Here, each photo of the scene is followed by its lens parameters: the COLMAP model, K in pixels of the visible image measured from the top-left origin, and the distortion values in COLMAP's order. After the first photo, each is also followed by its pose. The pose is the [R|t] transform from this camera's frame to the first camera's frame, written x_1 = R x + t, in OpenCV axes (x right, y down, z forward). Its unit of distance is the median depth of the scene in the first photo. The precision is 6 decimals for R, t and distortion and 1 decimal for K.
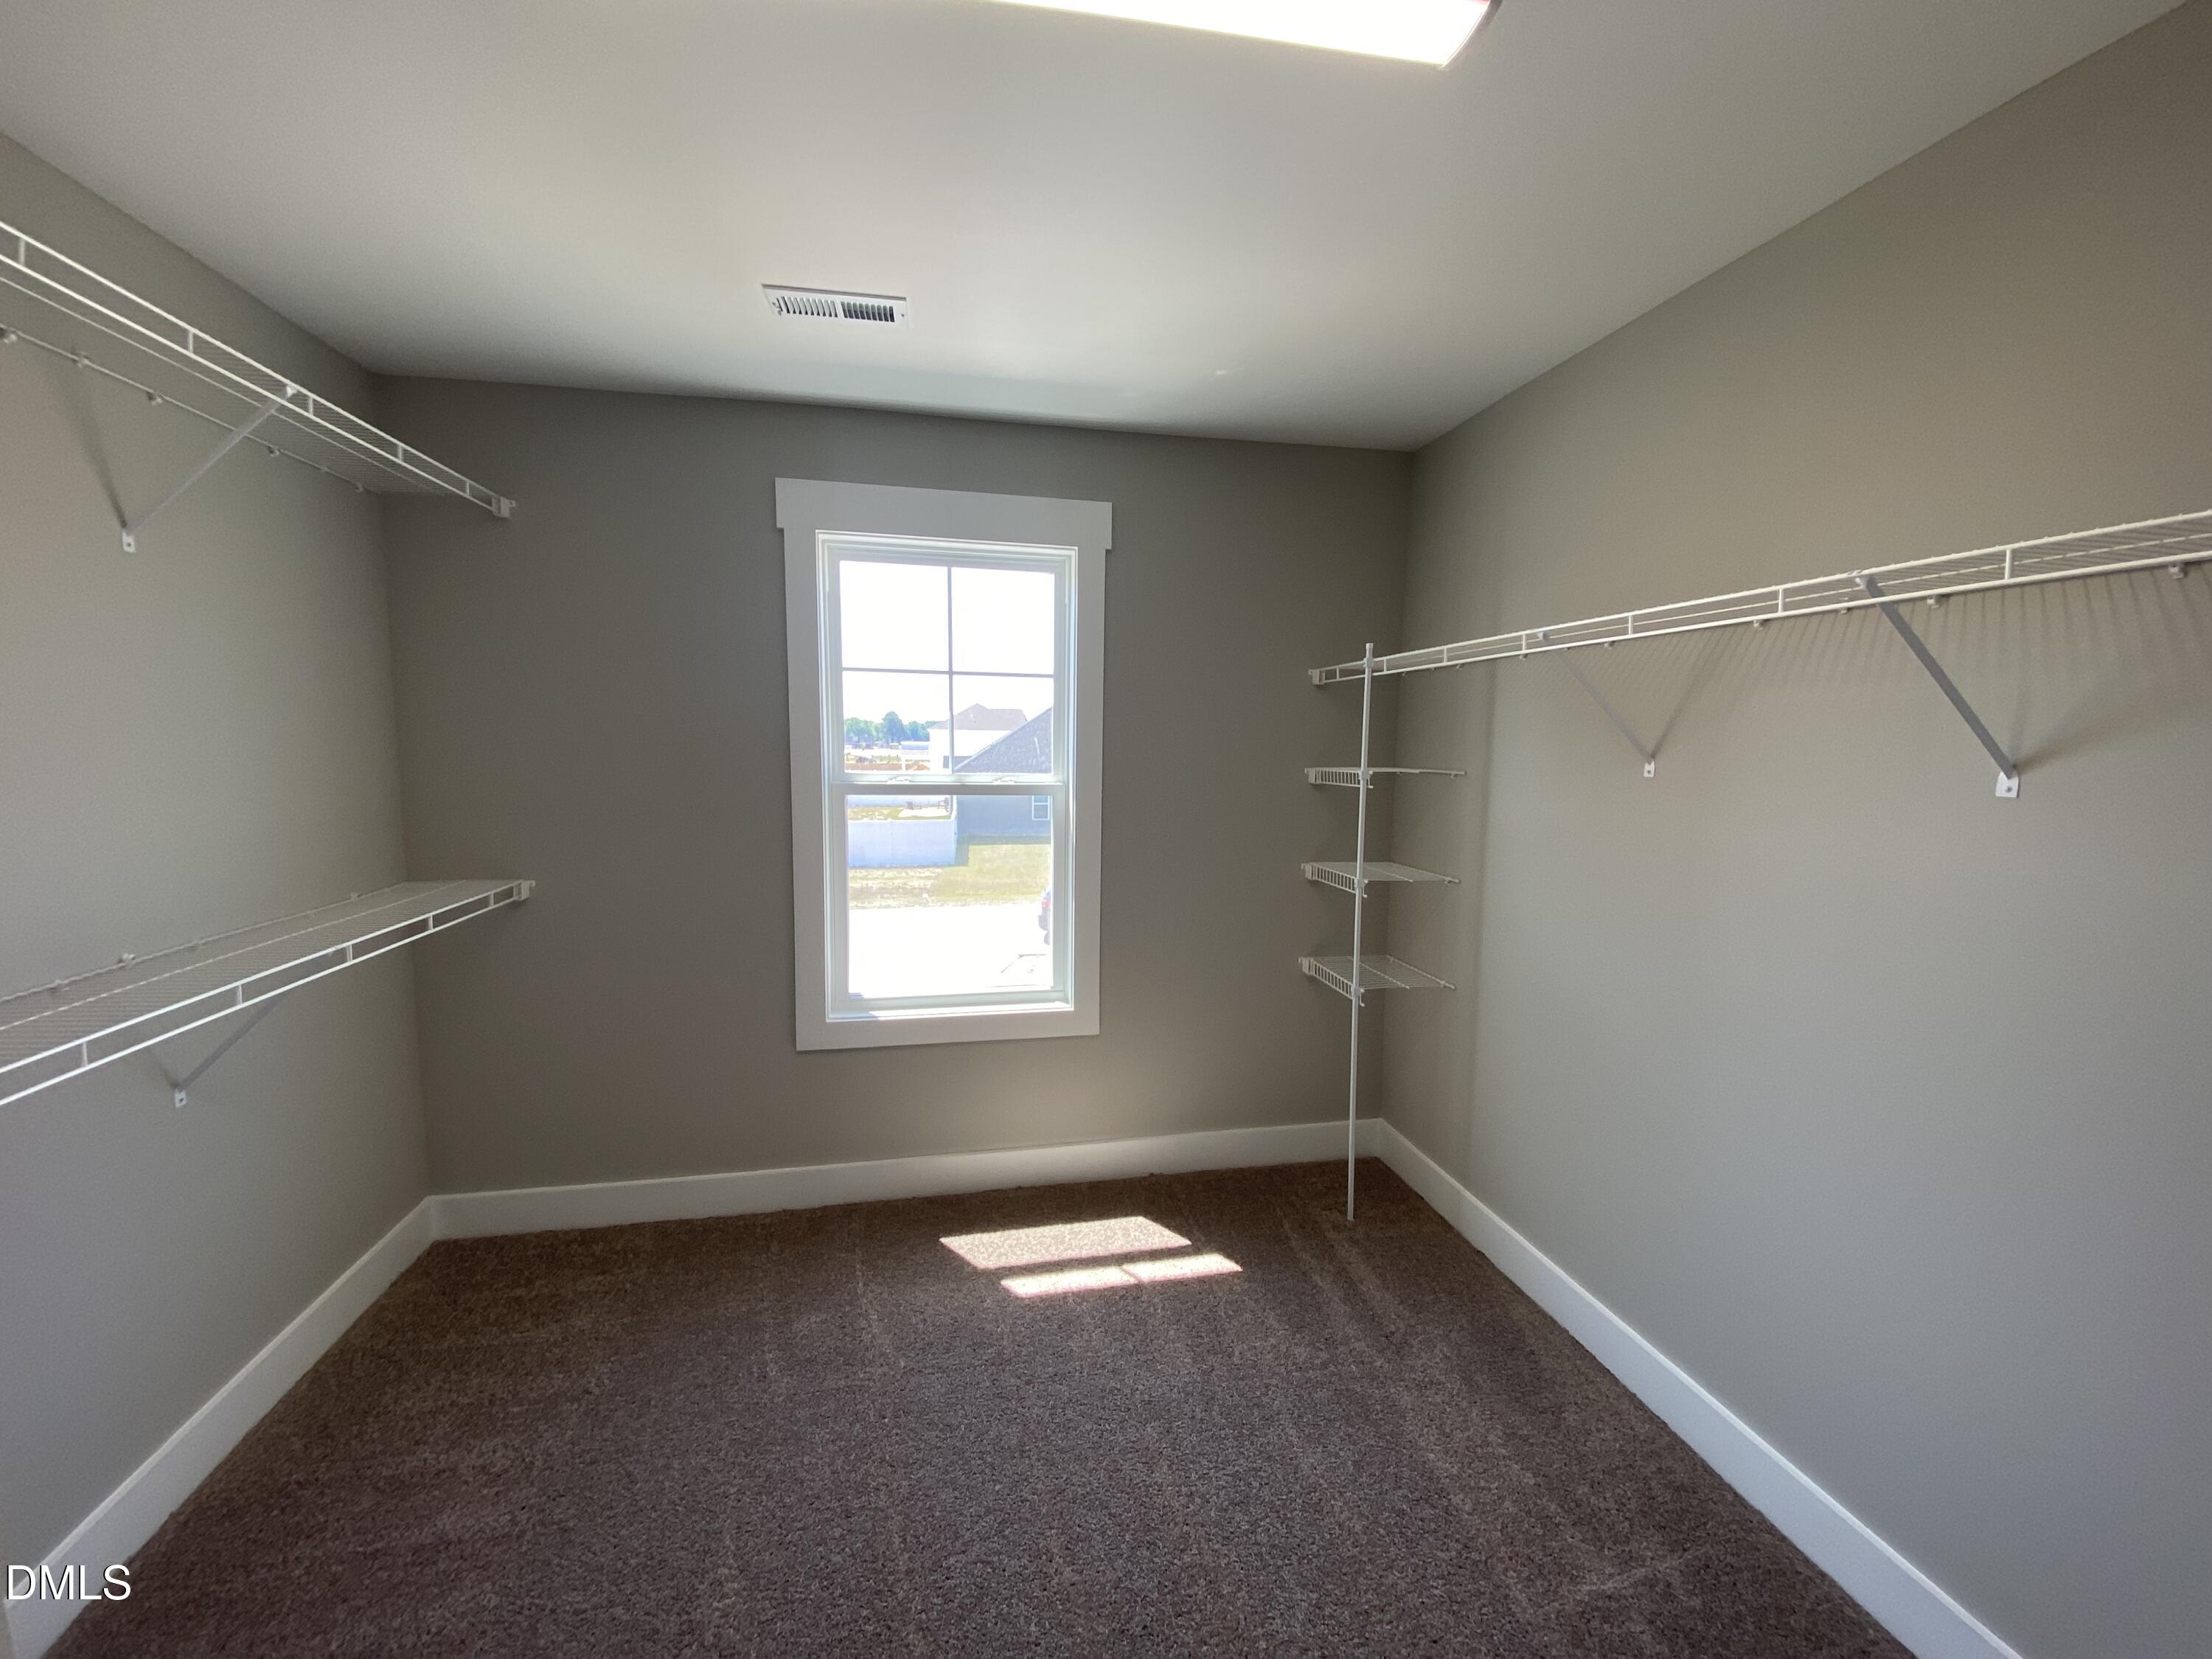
lens RADIAL K [[894.8, 0, 1105.3], [0, 894.8, 838.7], [0, 0, 1]] dist [0.029917, -0.023332]
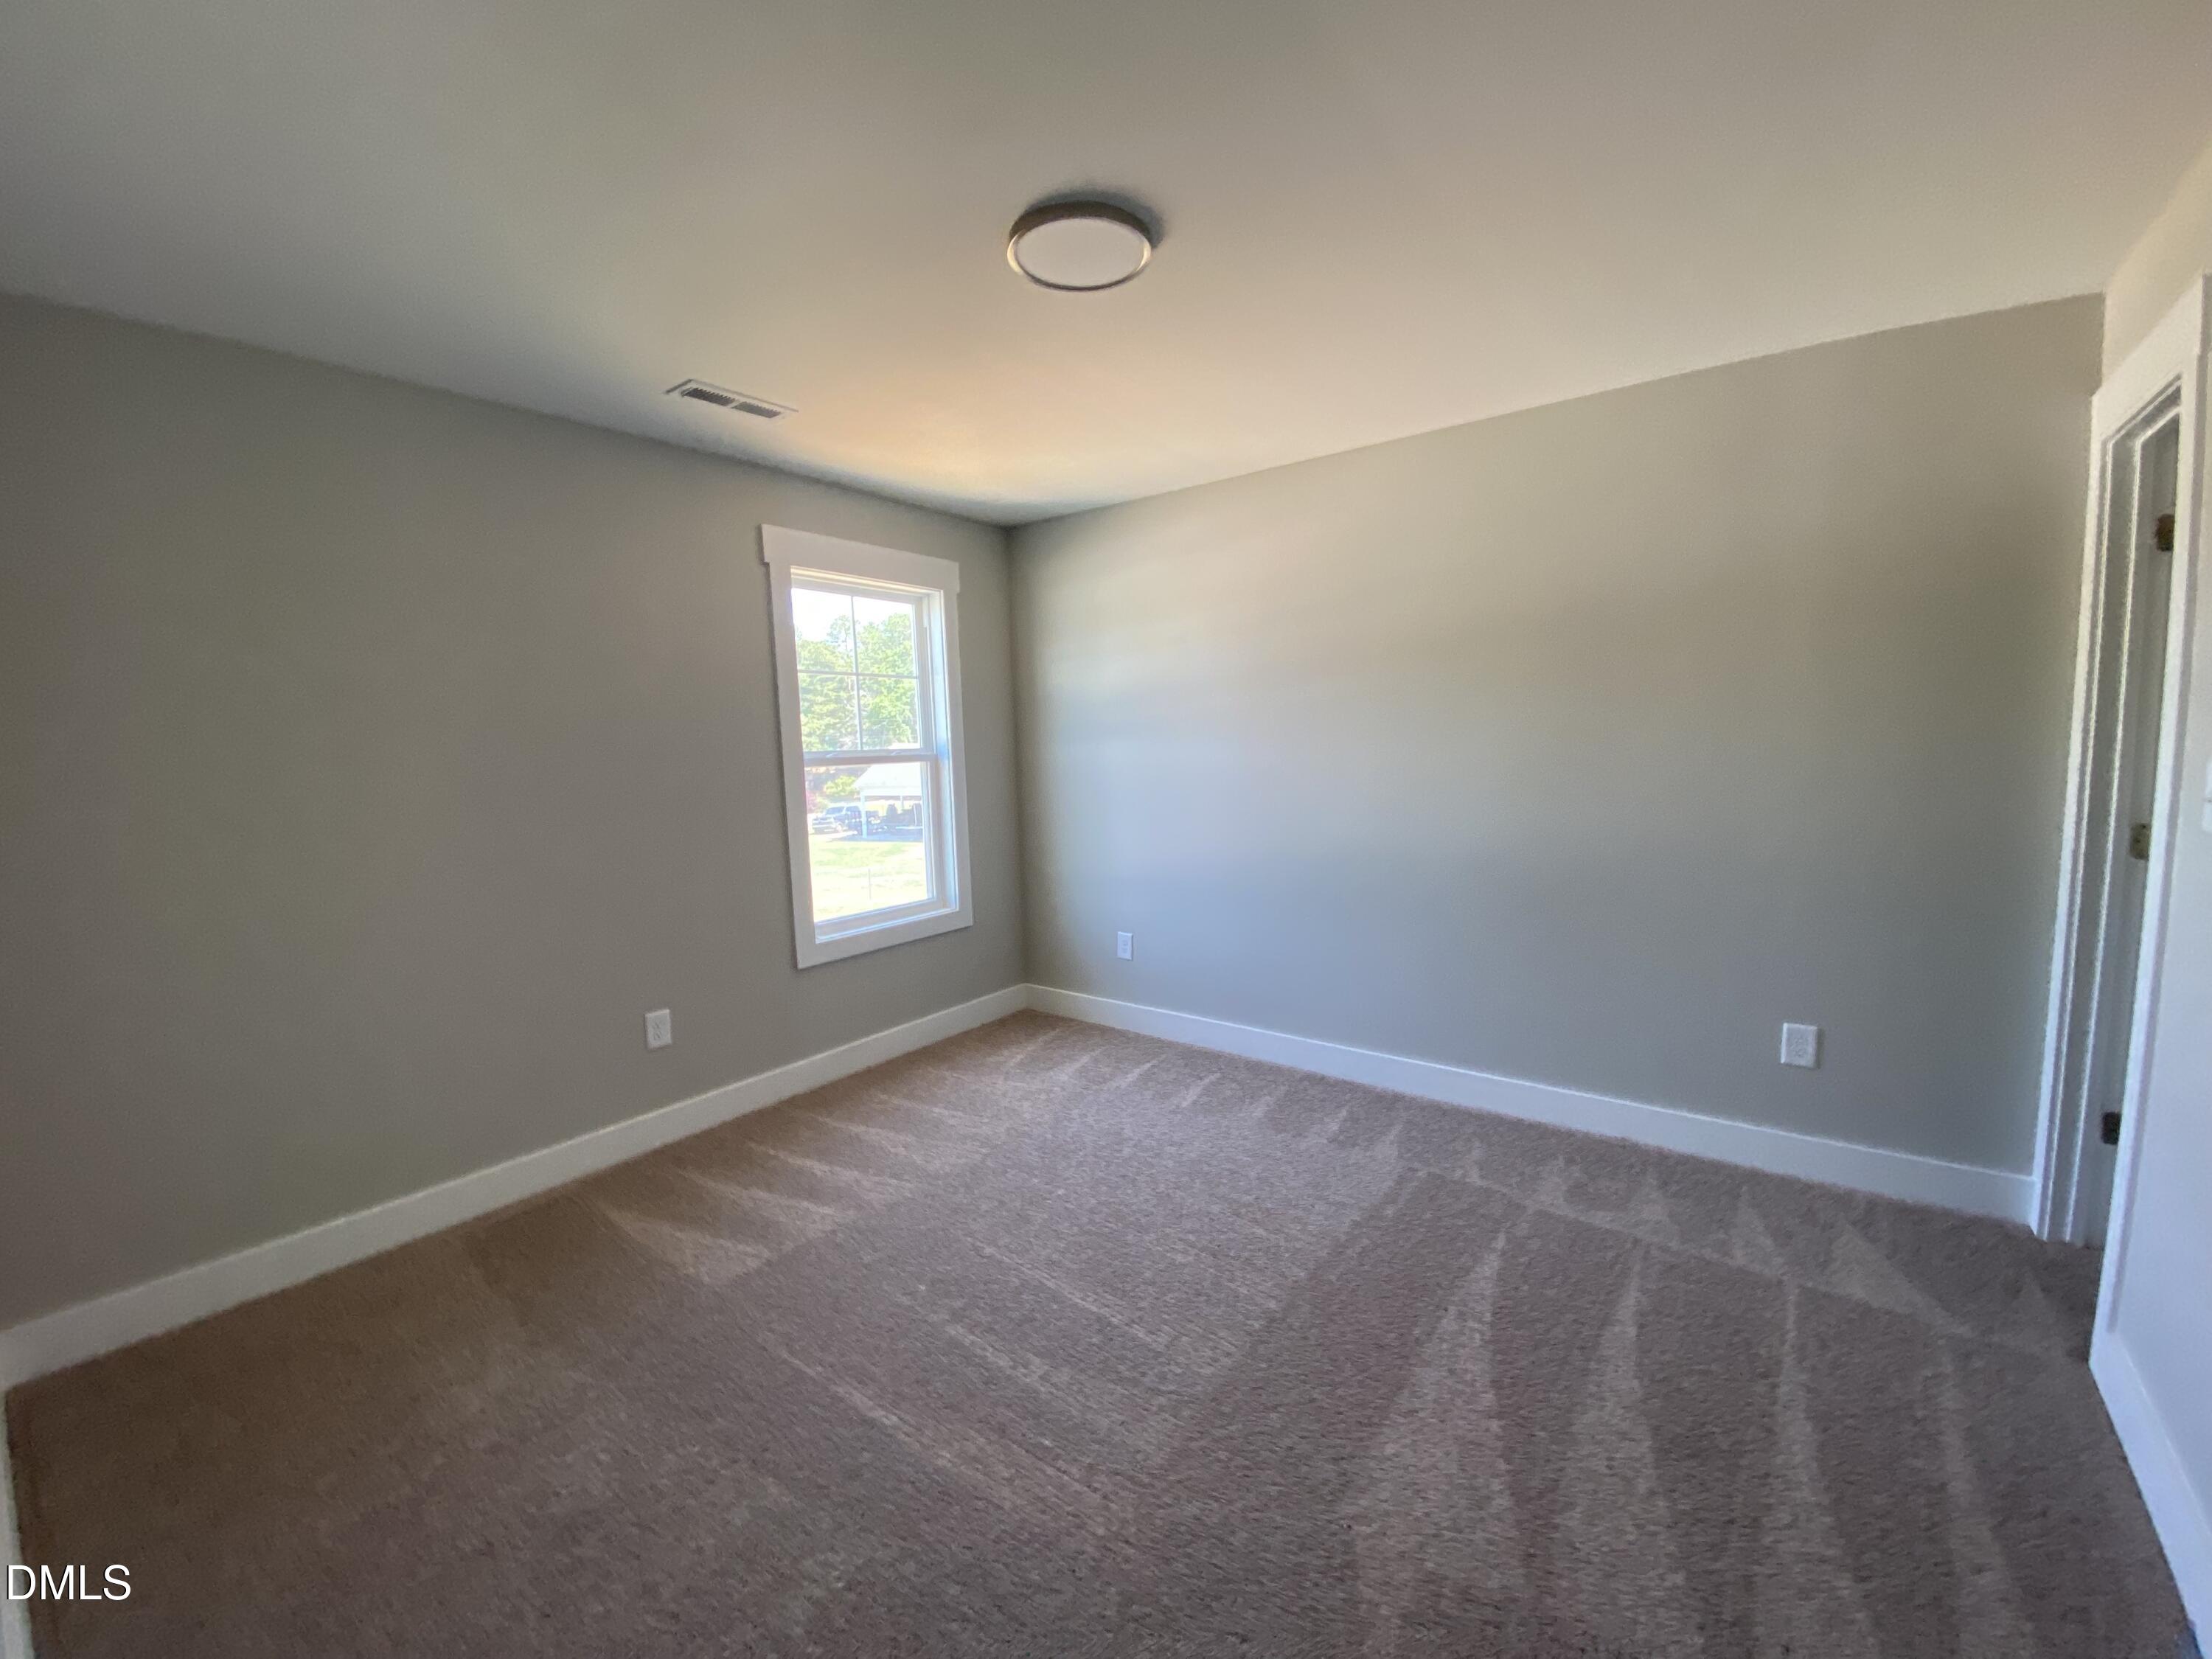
lens RADIAL K [[894.8, 0, 1105.3], [0, 894.8, 838.7], [0, 0, 1]] dist [0.029917, -0.023332]
pose [[0.751214, -0.104382, 0.651753, -0.828369], [0.109247, 0.993460, 0.033189, 0.057449], [-0.650955, 0.046270, 0.757705, -0.264732]]
